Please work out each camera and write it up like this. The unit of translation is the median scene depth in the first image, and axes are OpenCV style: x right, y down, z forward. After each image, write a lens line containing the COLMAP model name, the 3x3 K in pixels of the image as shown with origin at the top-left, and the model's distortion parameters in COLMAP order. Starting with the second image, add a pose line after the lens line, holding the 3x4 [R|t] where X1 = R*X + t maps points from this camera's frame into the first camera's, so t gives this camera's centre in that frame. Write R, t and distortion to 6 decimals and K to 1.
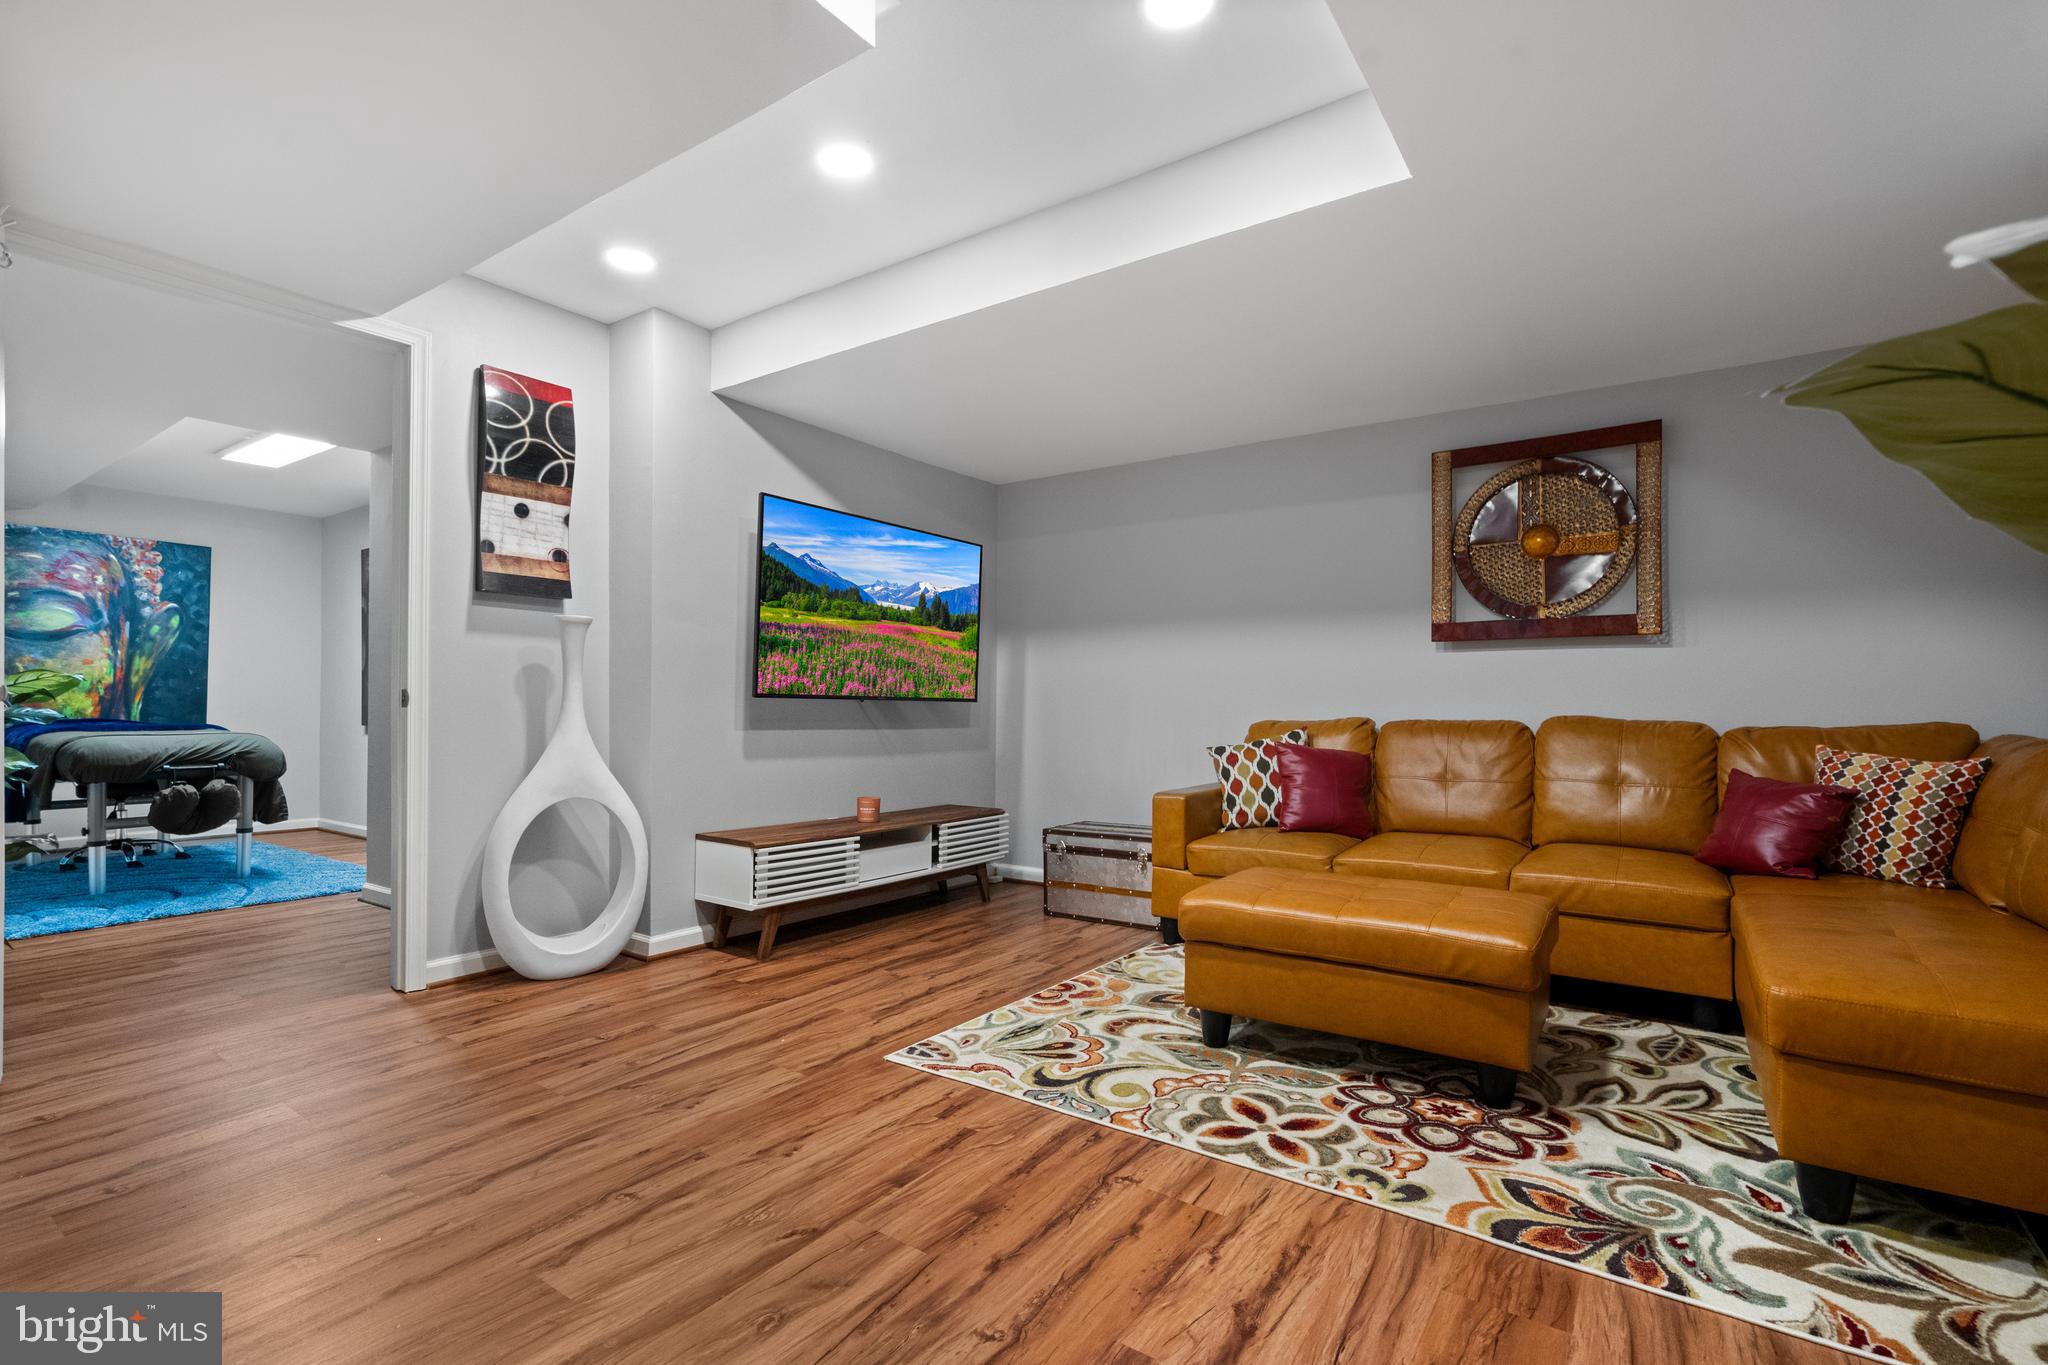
lens RADIAL K [[946.6, 0, 1028.9], [0, 946.6, 702.7], [0, 0, 1]] dist [-0.005153, 0.002945]
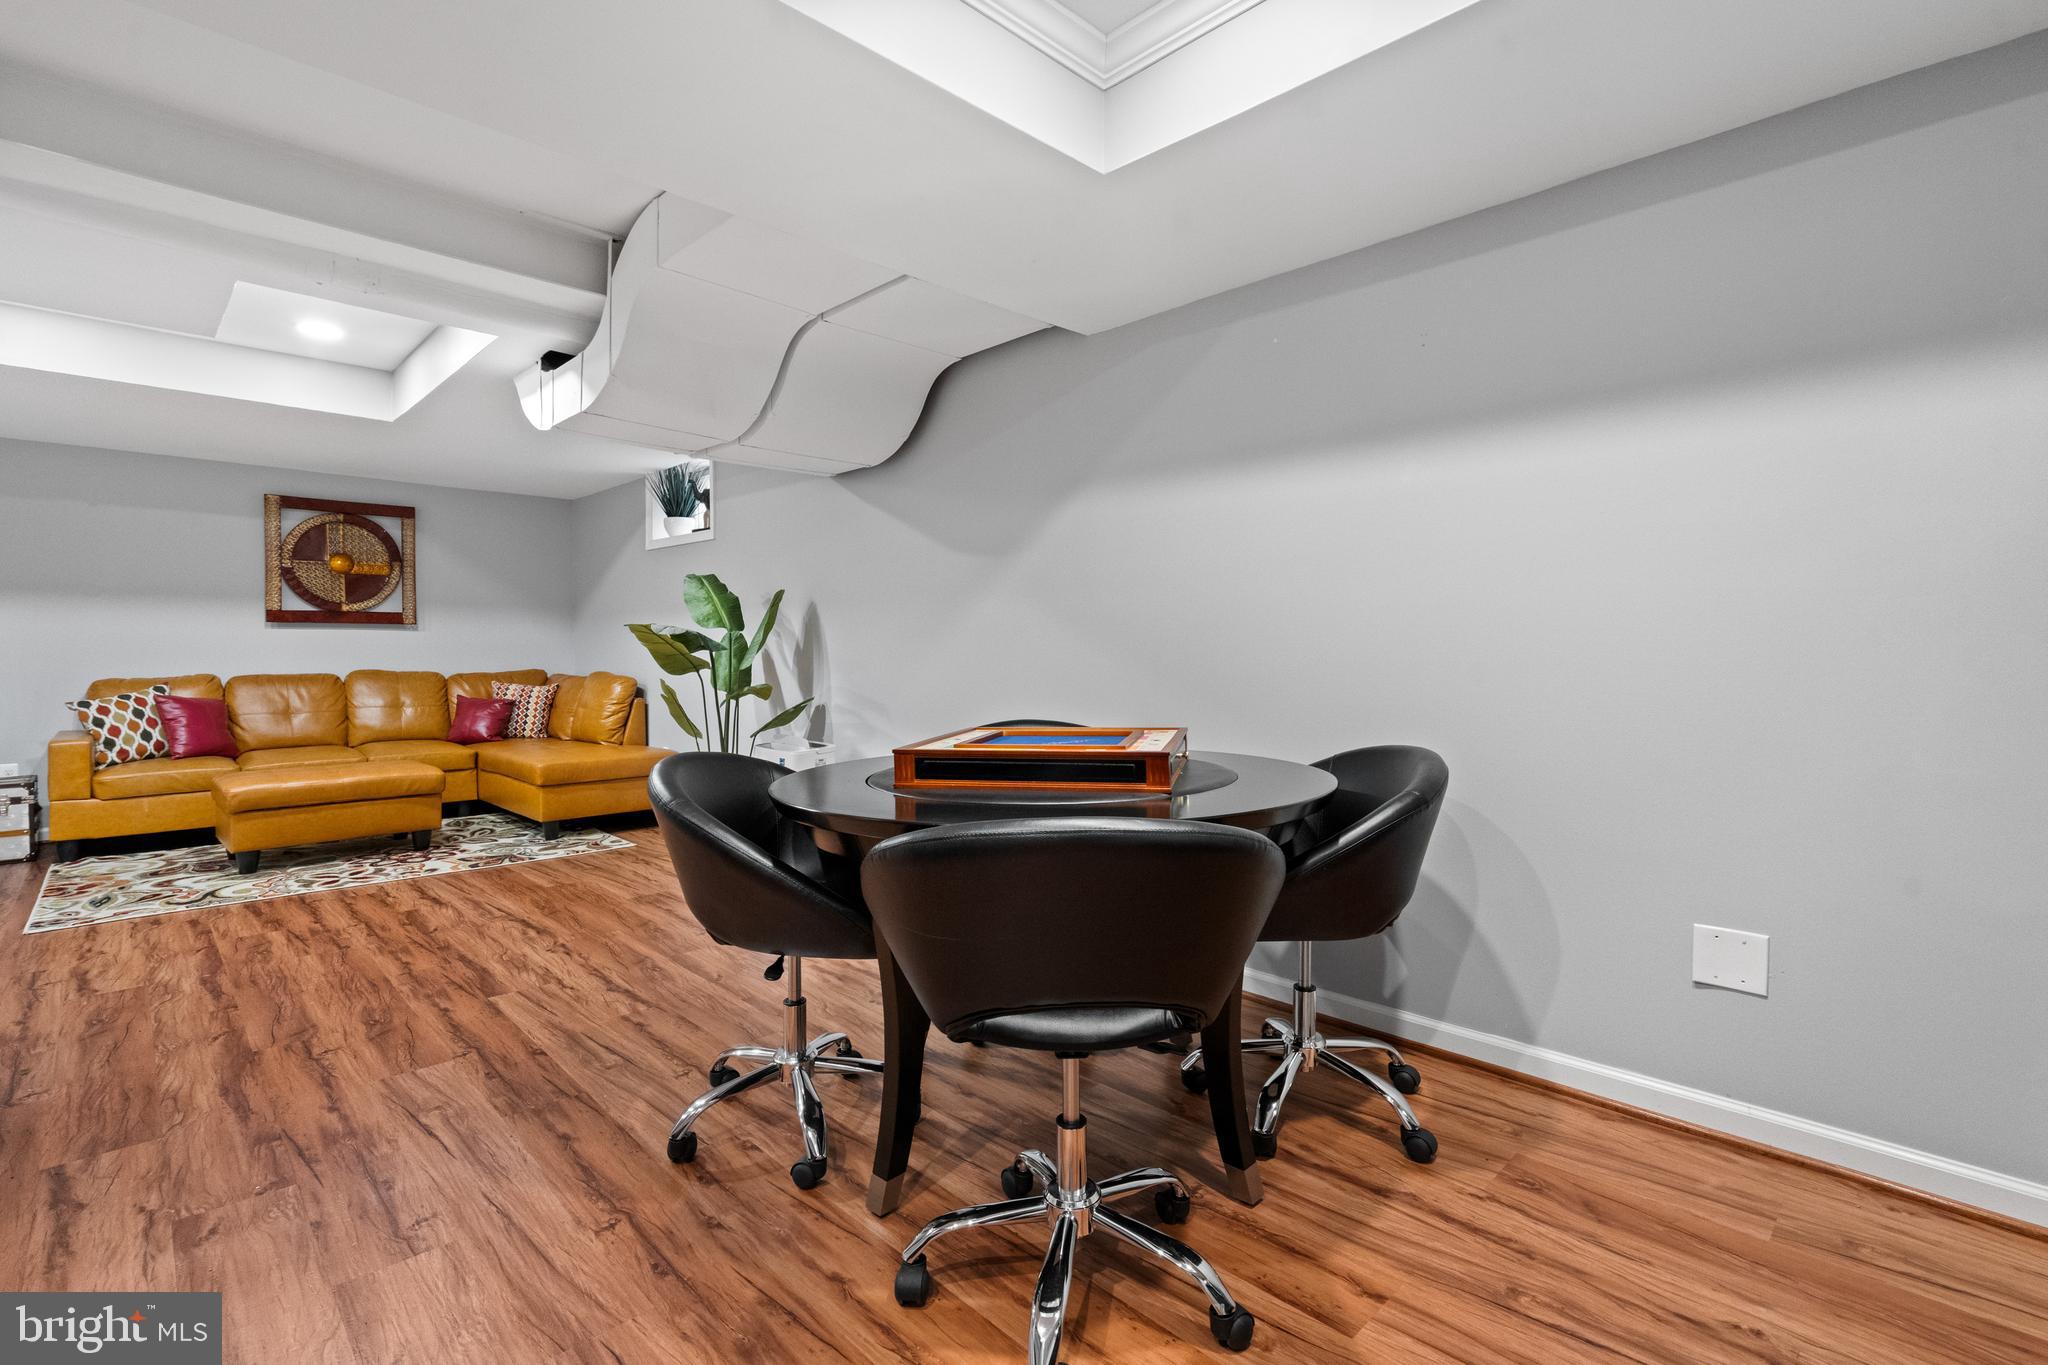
lens RADIAL K [[946.6, 0, 1029.3], [0, 946.6, 644.0], [0, 0, 1]] dist [-0.005153, 0.002945]
pose [[0.196919, -0.004502, 0.980409, -1.319975], [-0.006817, 0.999959, 0.005961, -0.077323], [-0.980396, -0.007858, 0.196880, -0.785932]]
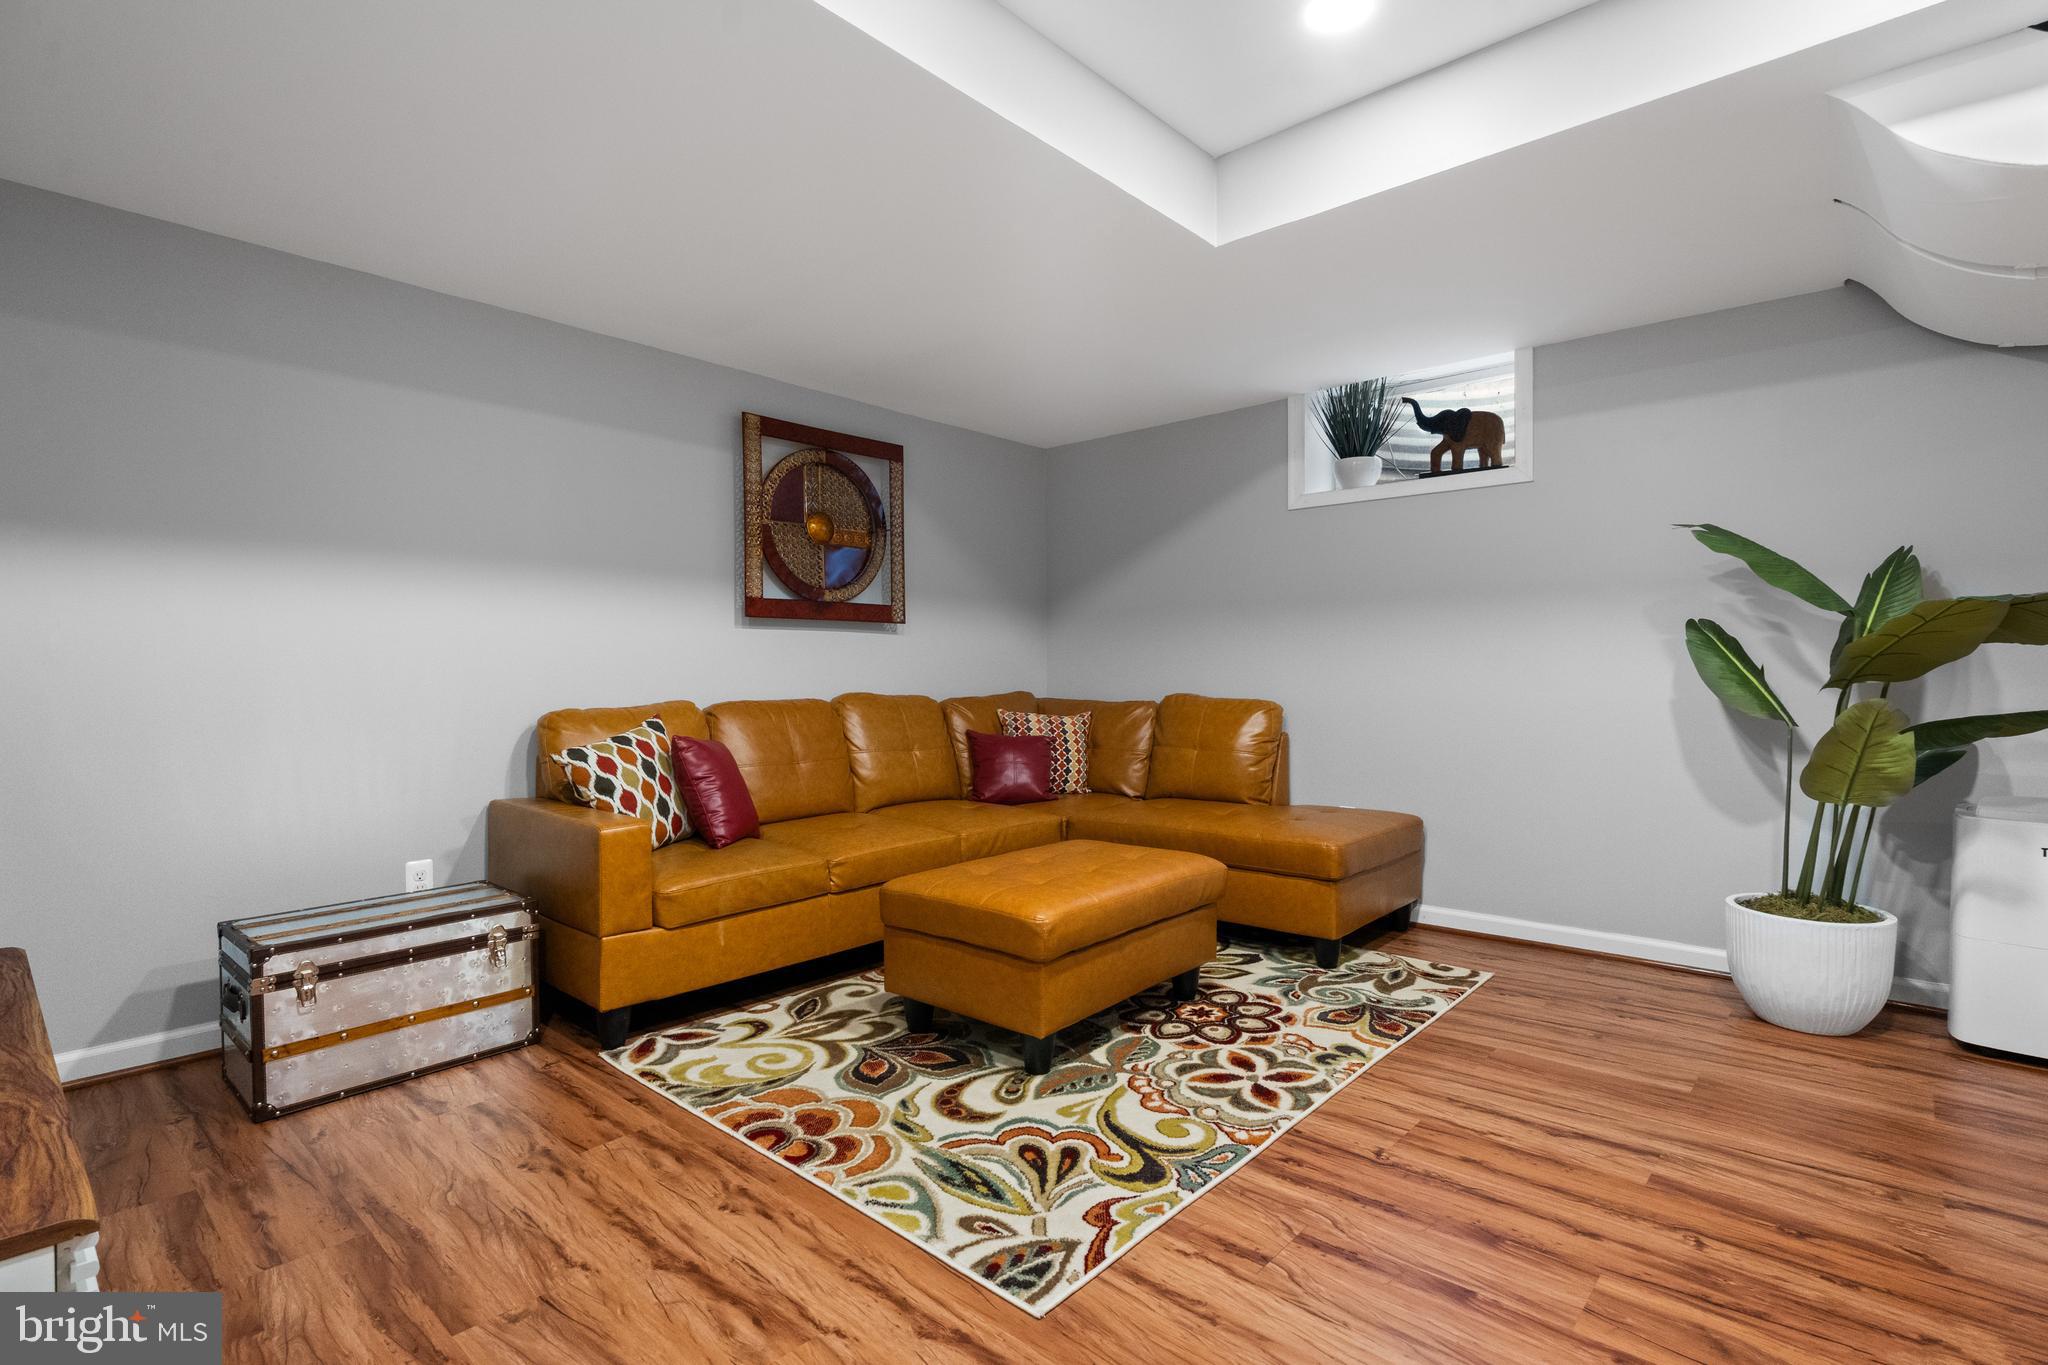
lens RADIAL K [[946.6, 0, 1039.5], [0, 946.6, 692.8], [0, 0, 1]] dist [-0.005153, 0.002945]
pose [[0.123817, -0.025098, 0.991988, -0.762872], [-0.000430, 0.999679, 0.025347, -0.021865], [-0.992305, -0.003565, 0.123767, 0.989423]]
